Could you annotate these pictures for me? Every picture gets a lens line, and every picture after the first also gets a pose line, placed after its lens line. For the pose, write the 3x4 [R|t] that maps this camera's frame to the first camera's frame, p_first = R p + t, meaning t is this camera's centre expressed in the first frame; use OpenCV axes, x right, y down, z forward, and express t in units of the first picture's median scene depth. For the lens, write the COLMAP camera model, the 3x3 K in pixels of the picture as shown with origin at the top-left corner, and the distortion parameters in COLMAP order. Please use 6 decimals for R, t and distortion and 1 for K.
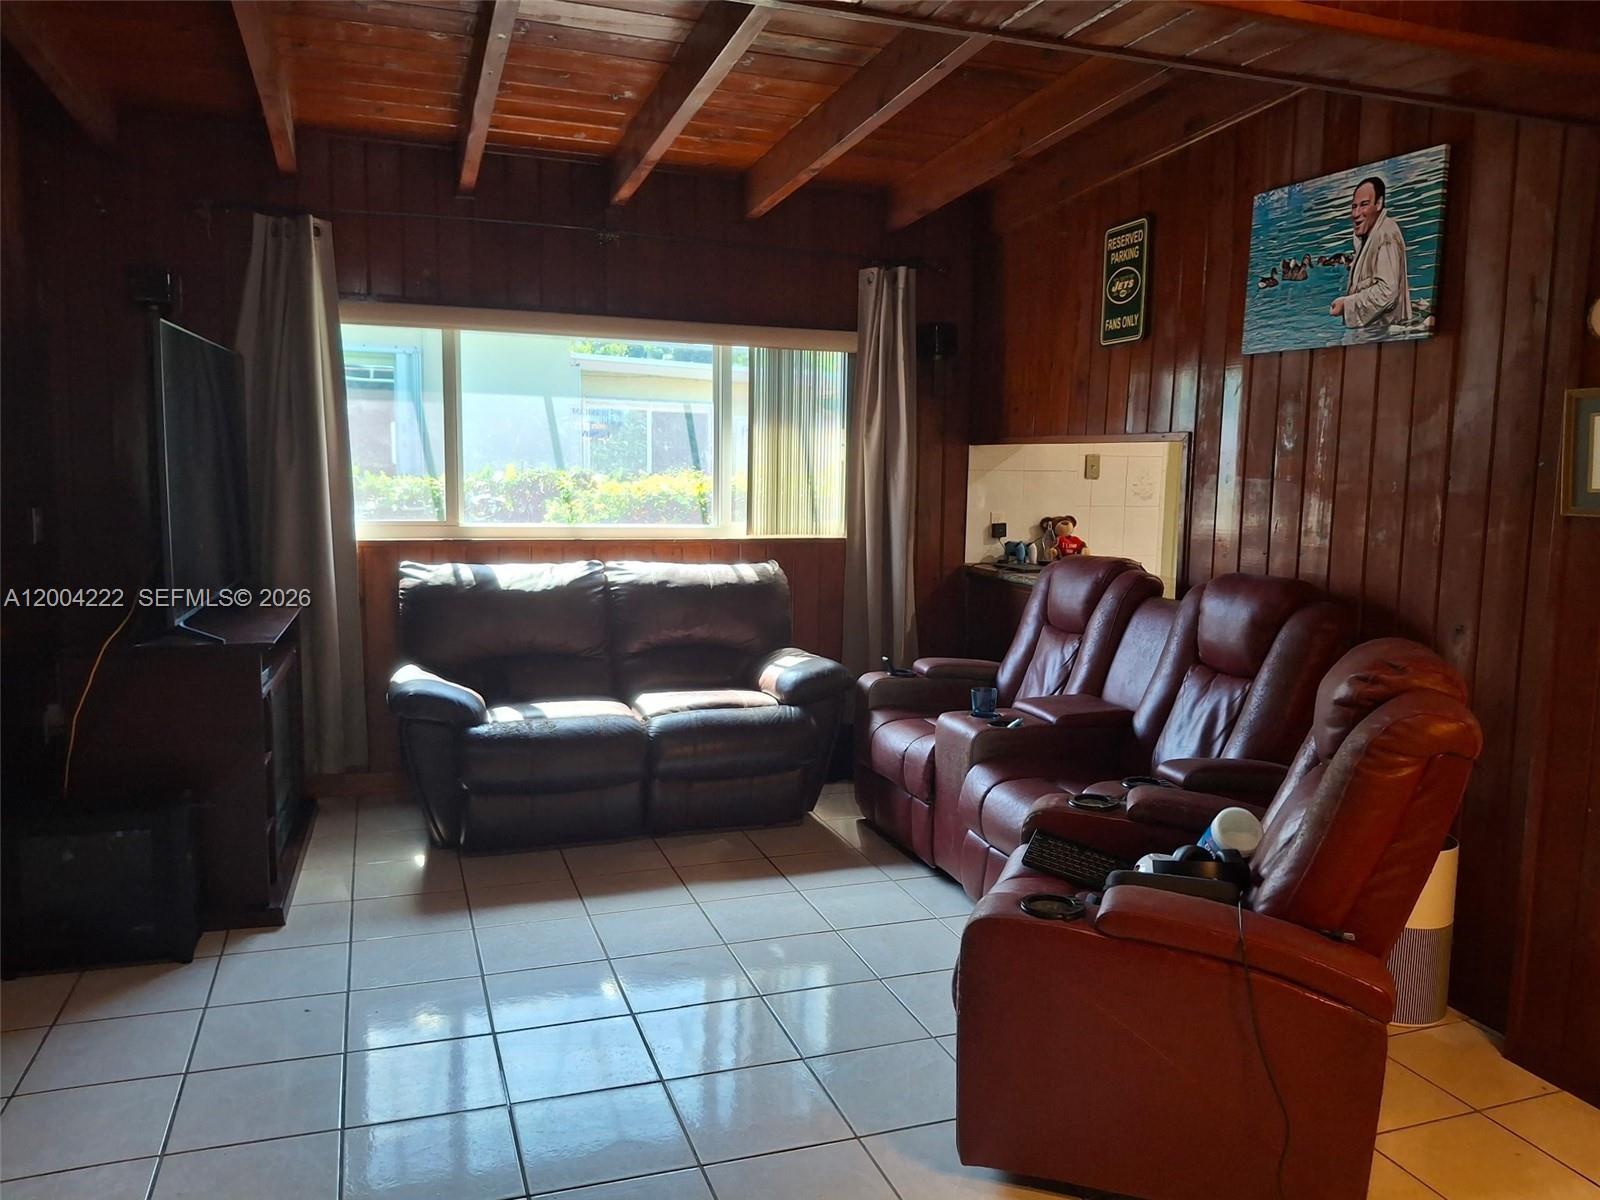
lens RADIAL K [[1189.1, 0, 802.4], [0, 1189.1, 607.5], [0, 0, 1]] dist [0.078406, -0.171656]
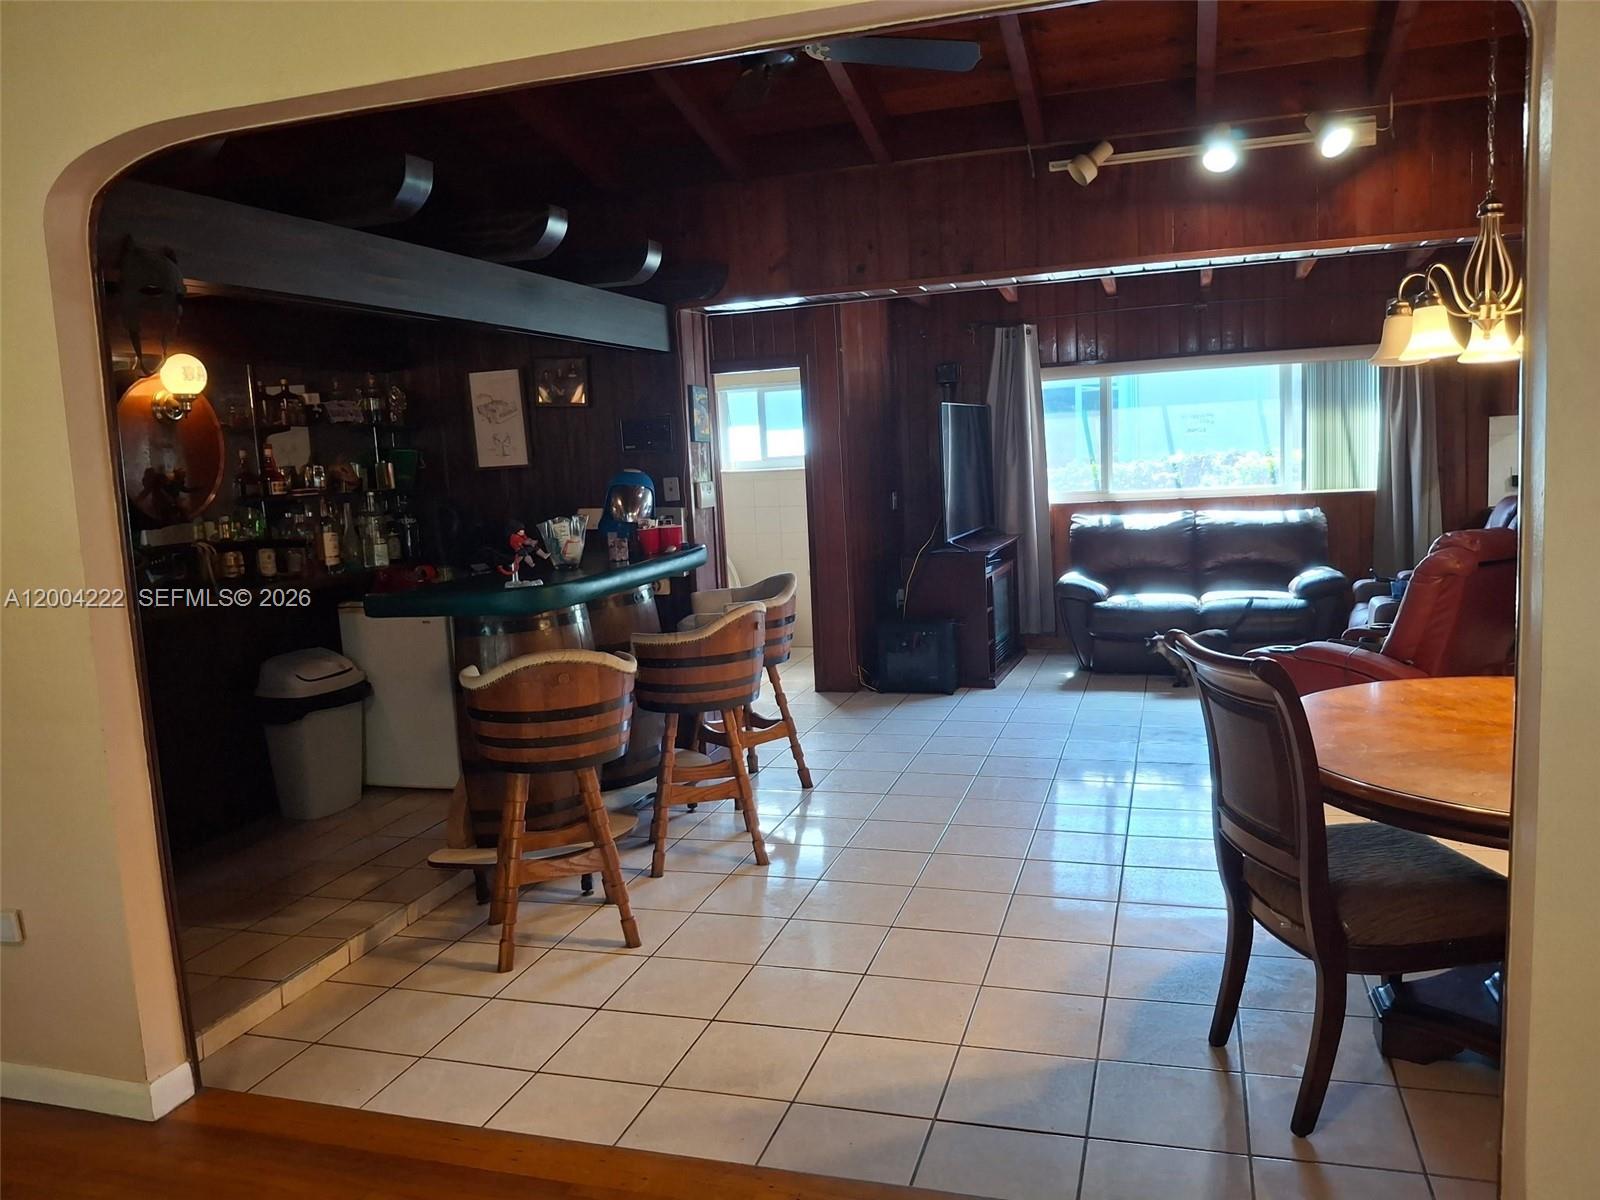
lens RADIAL K [[1194.7, 0, 819.8], [0, 1194.7, 592.7], [0, 0, 1]] dist [0.140428, -0.322989]
pose [[0.818541, 0.013219, -0.574295, 0.364033], [-0.001883, 0.999792, 0.020330, 0.039816], [0.574445, -0.015559, 0.818396, -0.633371]]
